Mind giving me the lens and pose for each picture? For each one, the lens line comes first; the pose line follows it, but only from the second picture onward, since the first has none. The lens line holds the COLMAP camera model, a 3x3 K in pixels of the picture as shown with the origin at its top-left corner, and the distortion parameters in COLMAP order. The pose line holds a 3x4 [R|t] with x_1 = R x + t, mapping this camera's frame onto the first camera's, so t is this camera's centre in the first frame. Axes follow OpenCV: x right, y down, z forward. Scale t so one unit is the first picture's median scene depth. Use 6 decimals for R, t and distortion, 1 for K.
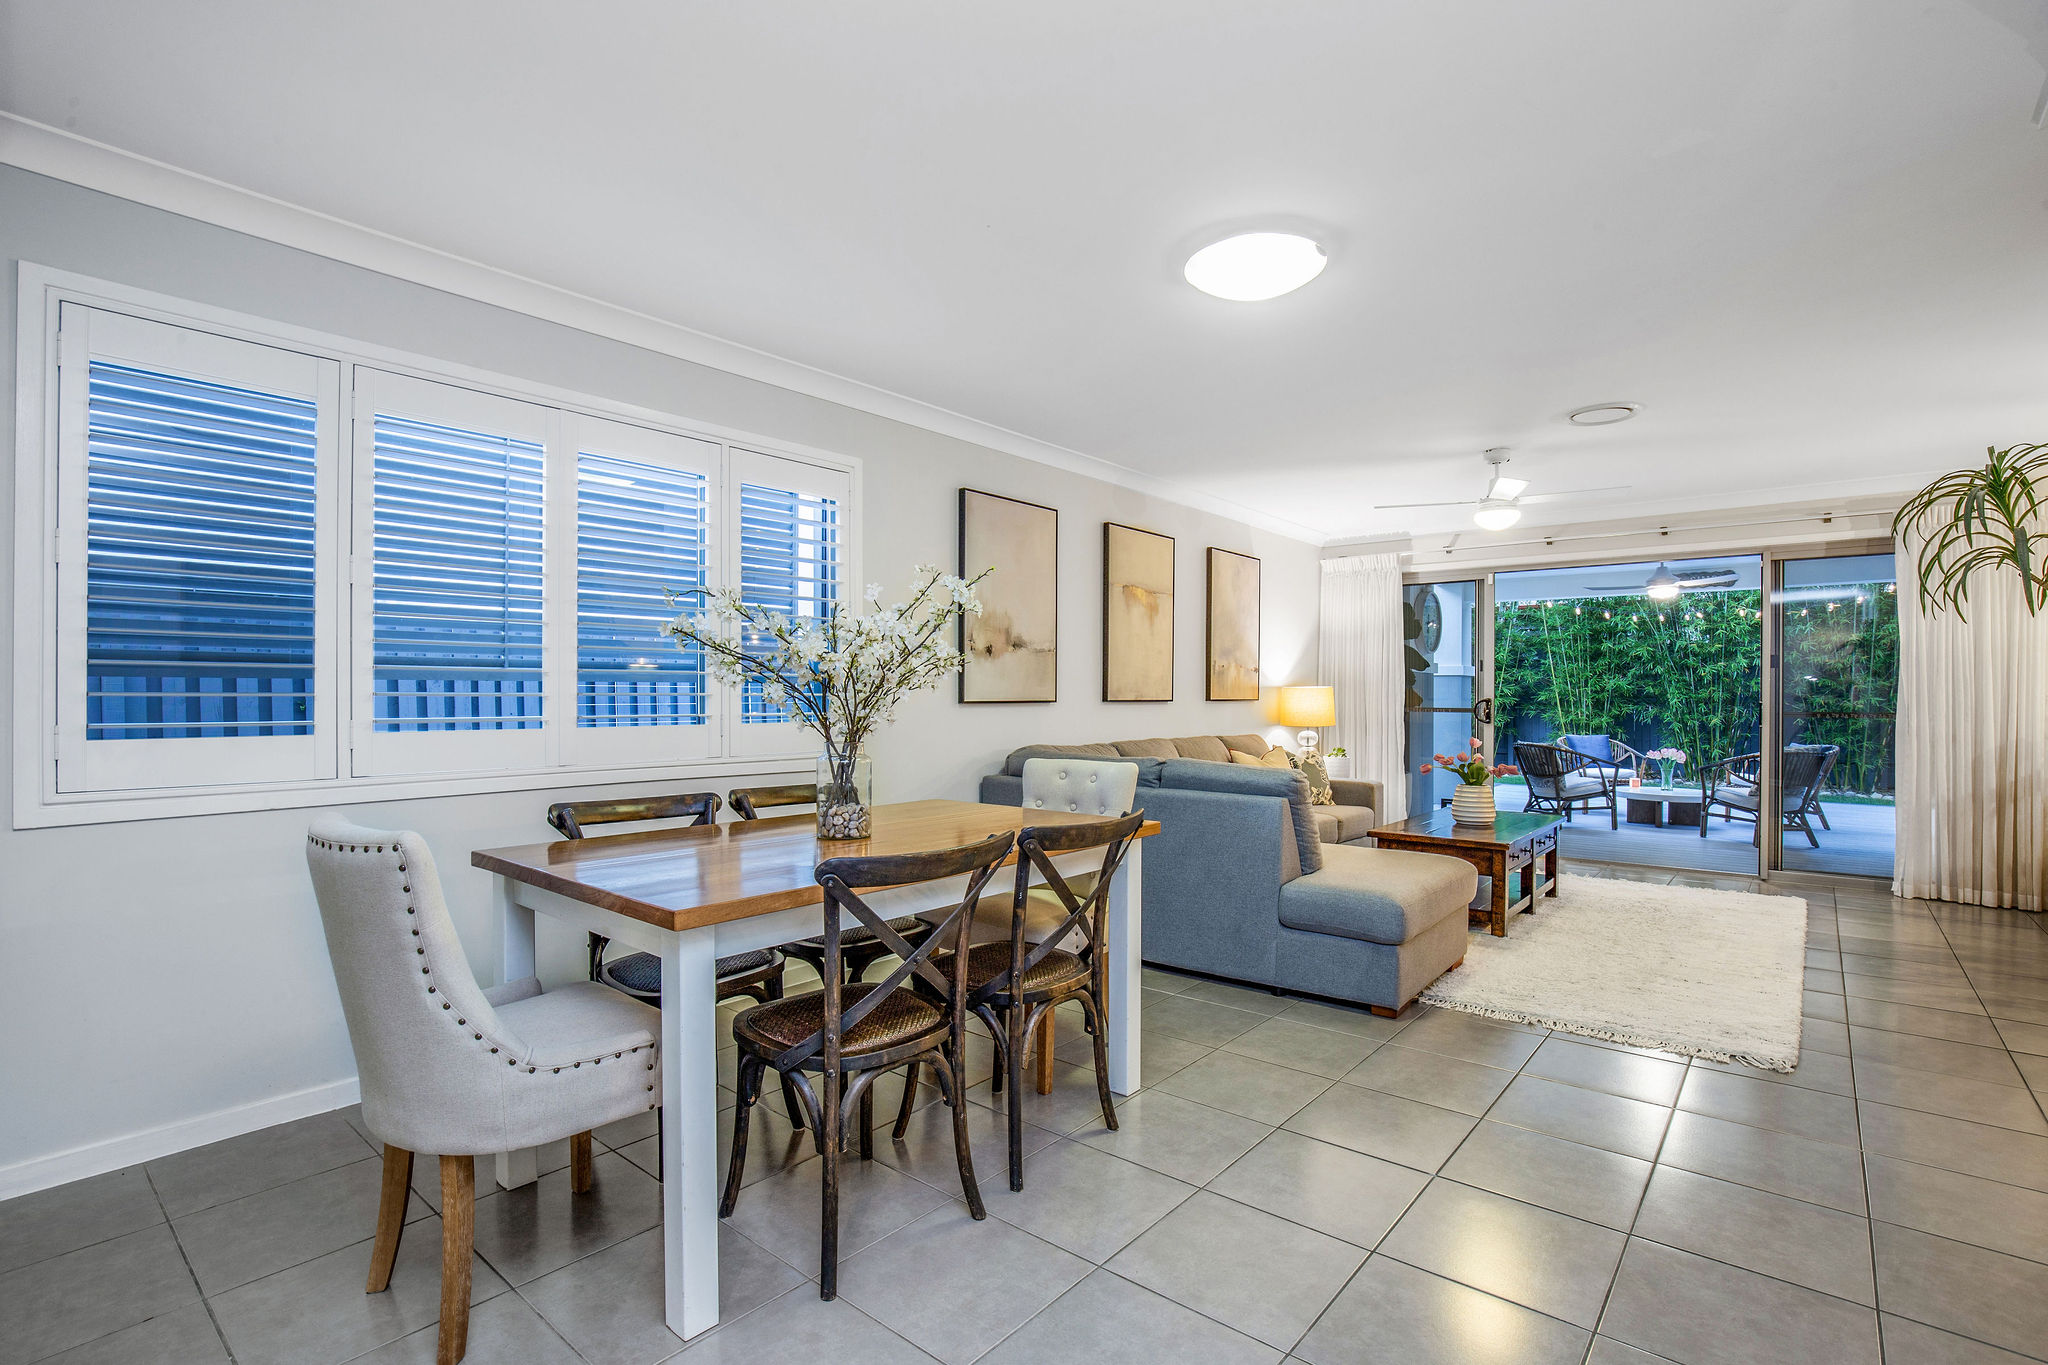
lens RADIAL K [[970.1, 0, 1013.0], [0, 970.1, 683.2], [0, 0, 1]] dist [-0.029177, -0.000230]
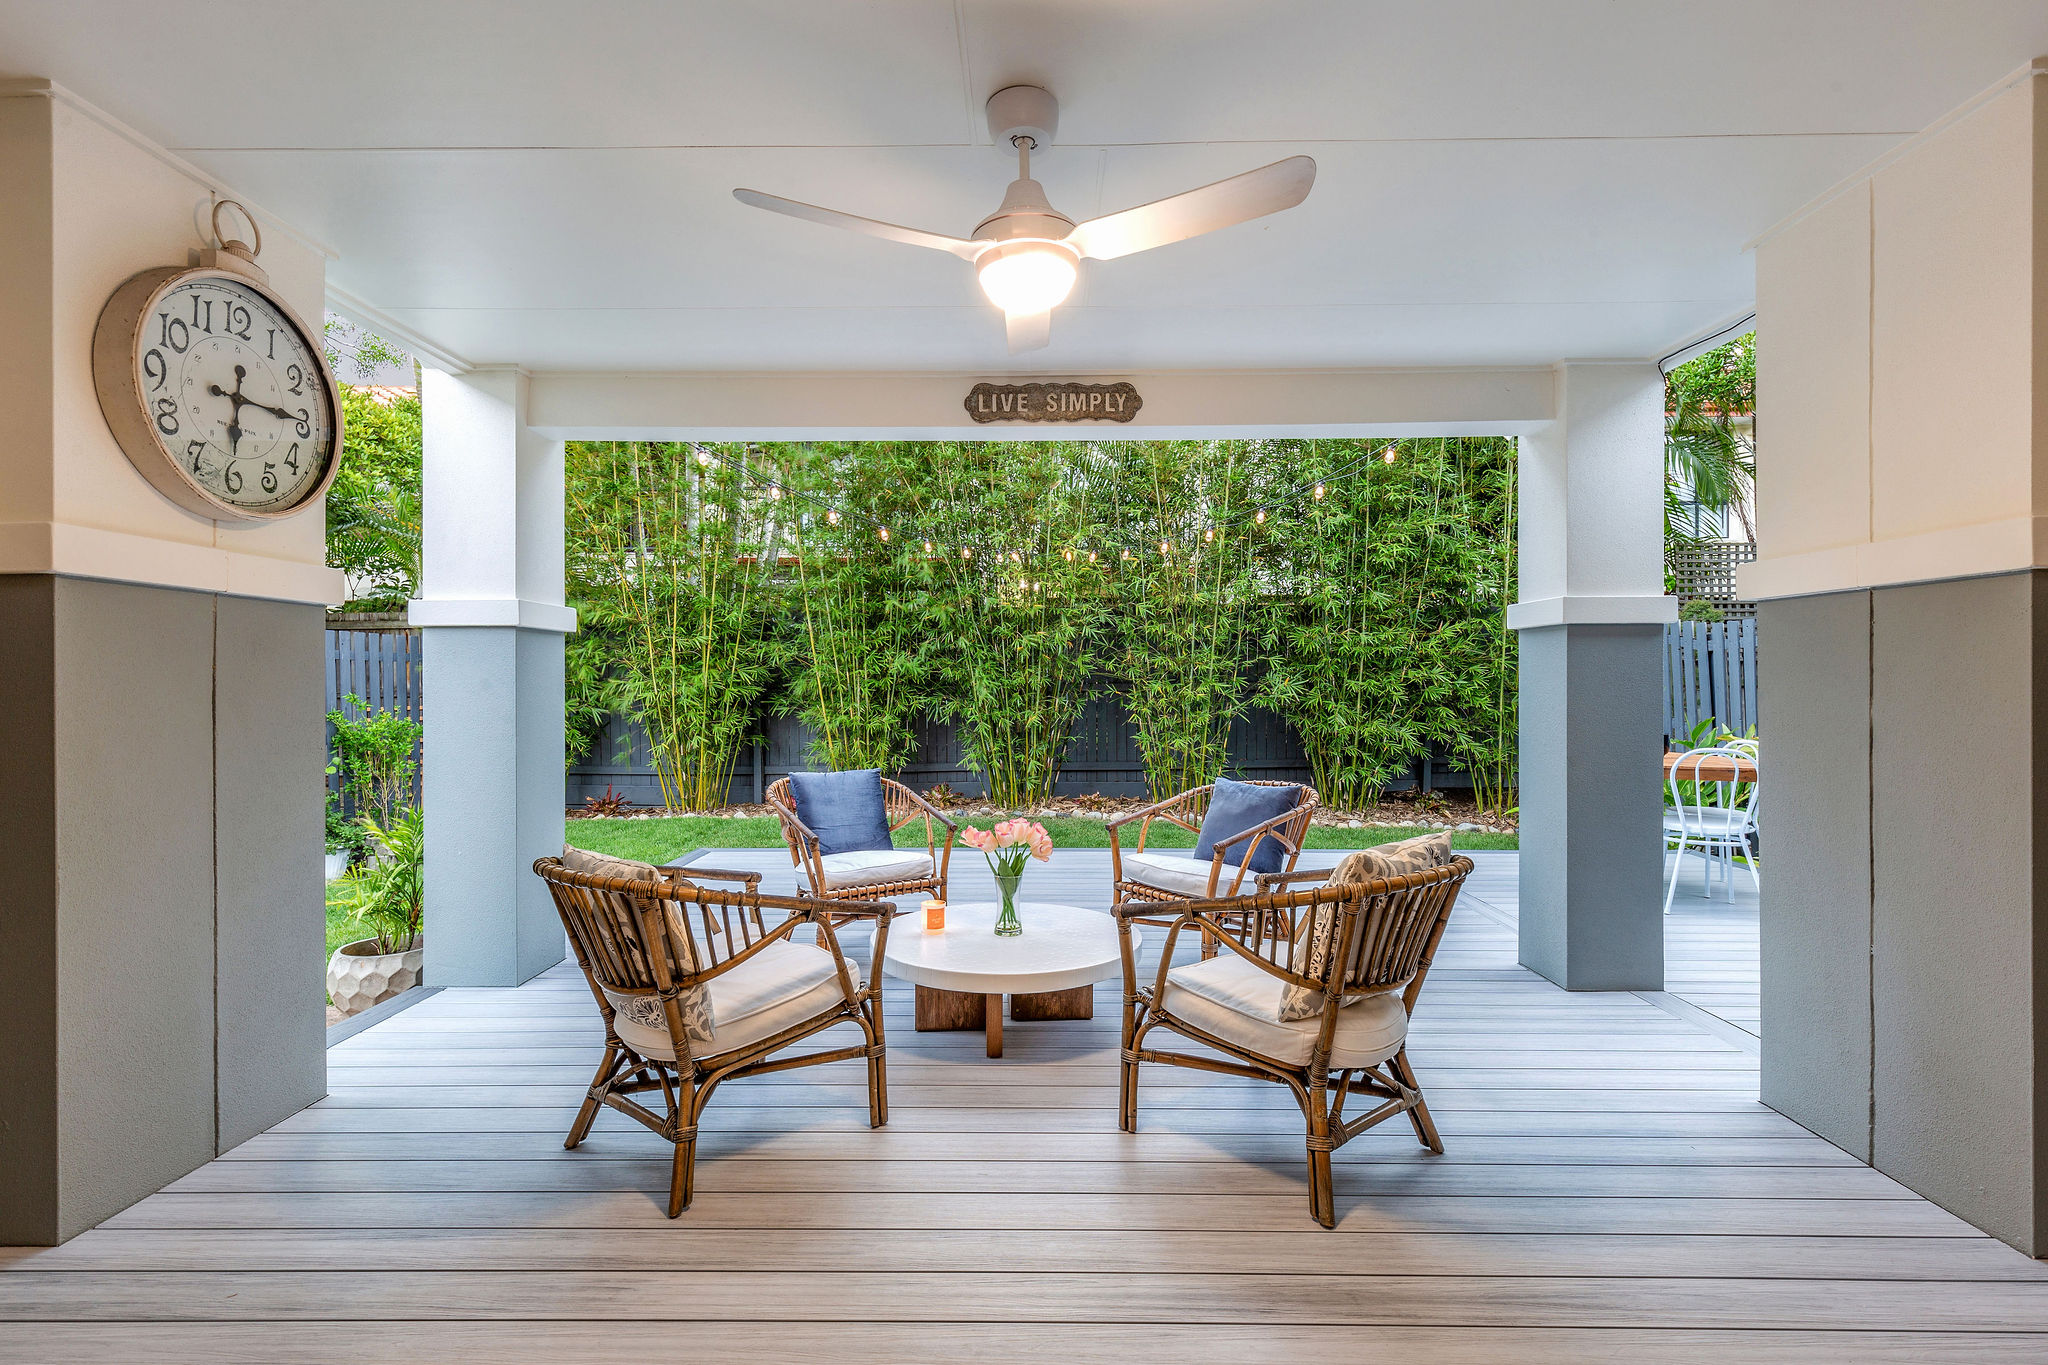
lens RADIAL K [[970.1, 0, 1034.5], [0, 970.1, 680.3], [0, 0, 1]] dist [-0.029177, -0.000230]
pose [[0.773255, -0.004138, 0.634082, 0.597609], [-0.000327, 0.999976, 0.006924, 0.015006], [-0.634095, -0.005562, 0.773235, 0.926320]]
